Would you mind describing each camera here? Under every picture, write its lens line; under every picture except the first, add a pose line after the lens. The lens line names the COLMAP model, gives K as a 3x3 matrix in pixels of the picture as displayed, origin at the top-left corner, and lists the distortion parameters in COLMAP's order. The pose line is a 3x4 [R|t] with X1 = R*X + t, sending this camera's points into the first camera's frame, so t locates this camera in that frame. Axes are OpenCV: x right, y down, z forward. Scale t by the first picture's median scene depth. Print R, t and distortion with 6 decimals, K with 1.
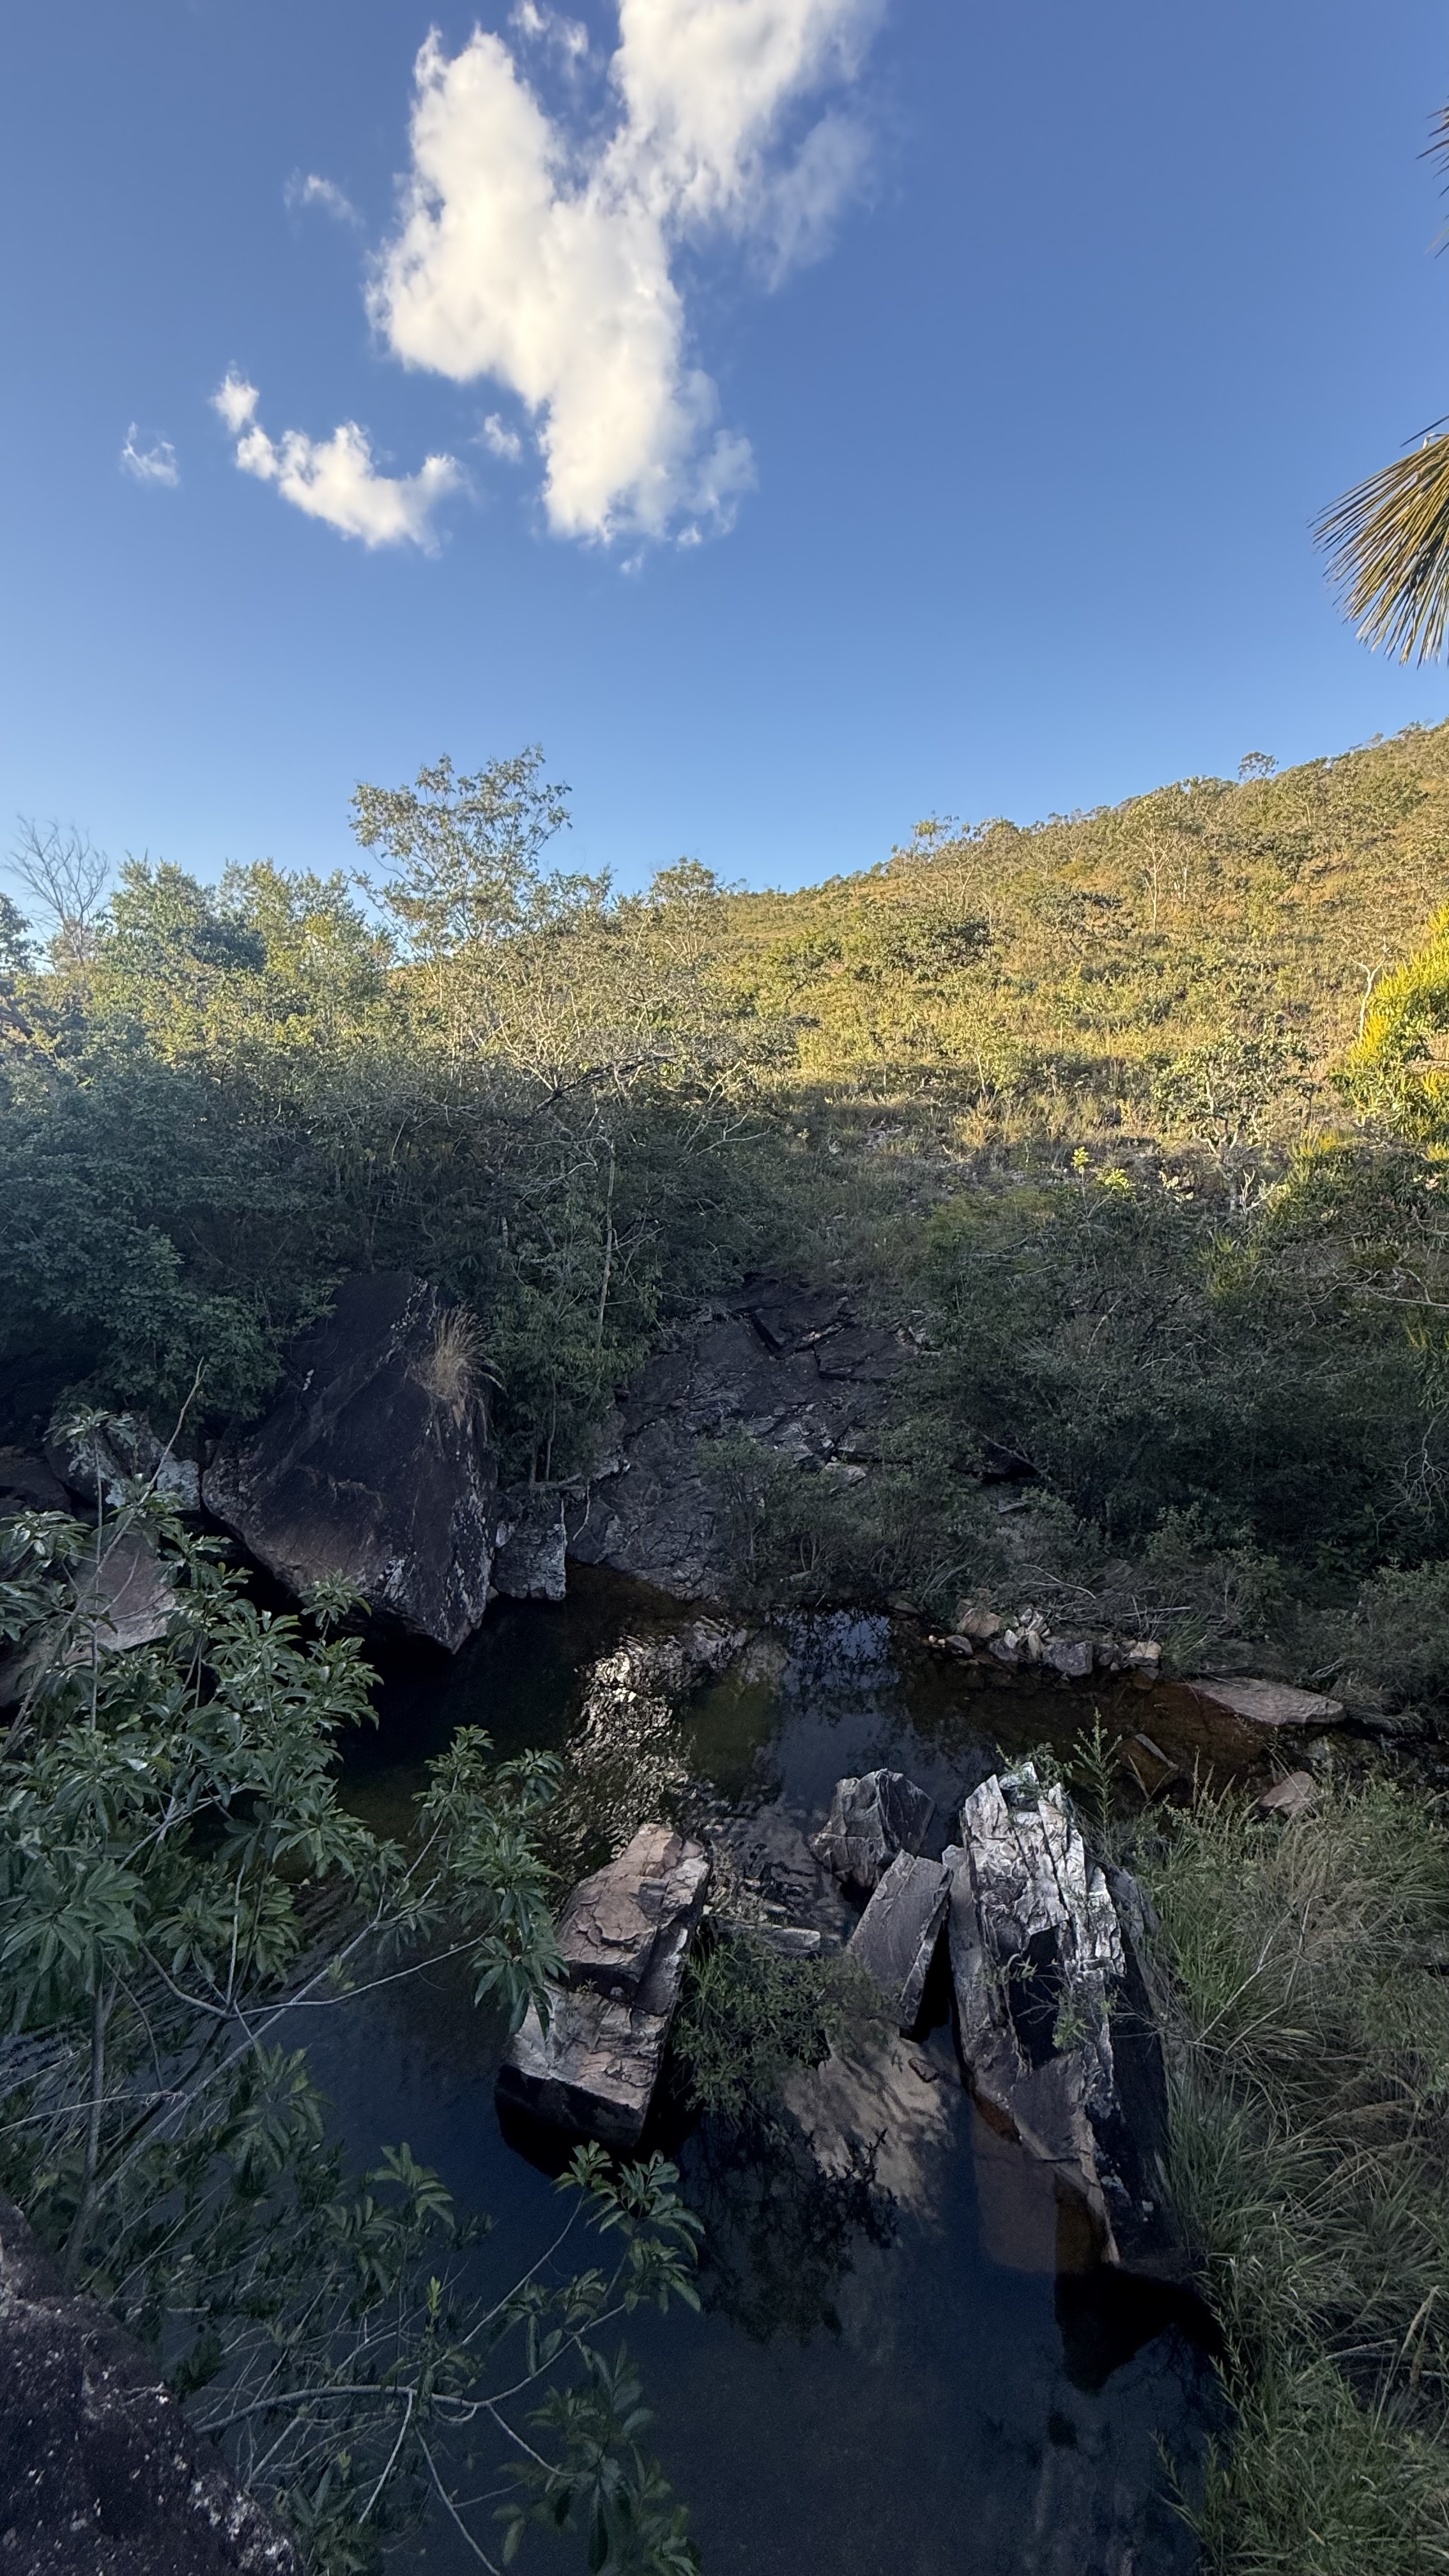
lens RADIAL K [[1032.0, 0, 724.4], [0, 1032.0, 1286.1], [0, 0, 1]] dist [0.002125, 0.000256]
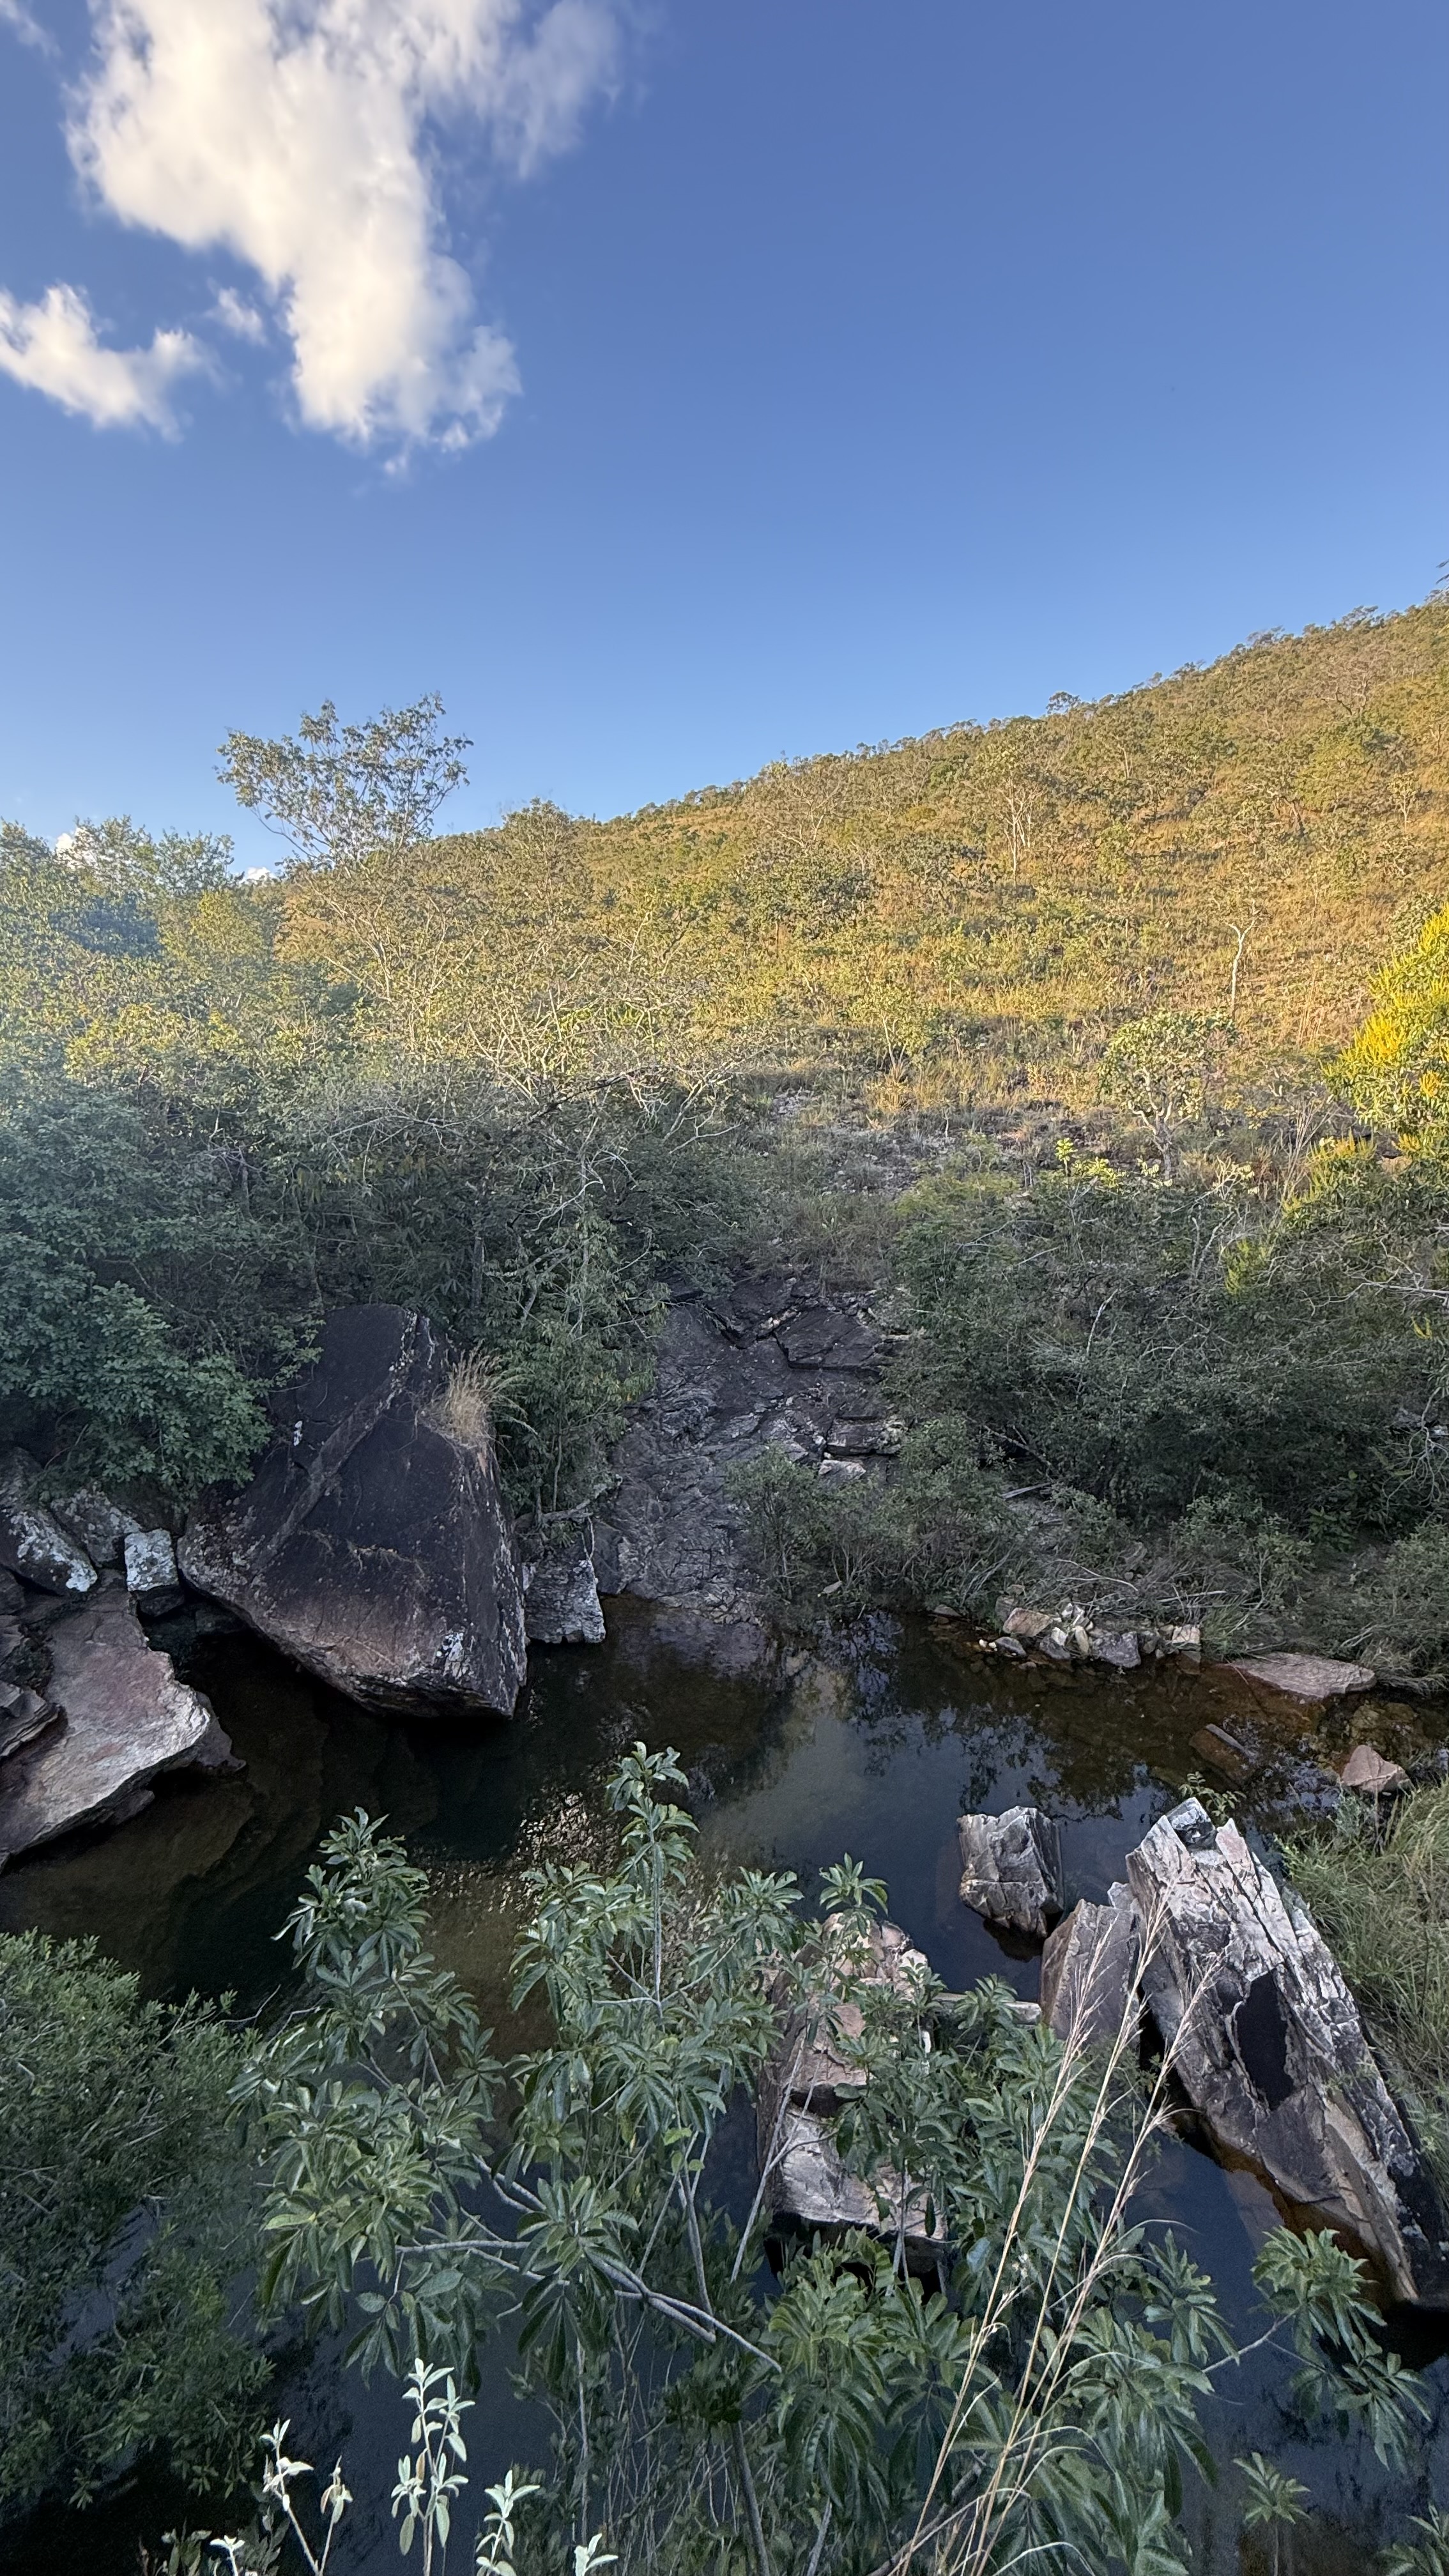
lens RADIAL K [[1032.0, 0, 724.4], [0, 1032.0, 1286.1], [0, 0, 1]] dist [0.002125, 0.000256]
pose [[0.985621, -0.059344, 0.158207, -0.171716], [0.049750, 0.996714, 0.063930, -0.078770], [-0.161481, -0.055140, 0.985334, 0.051327]]
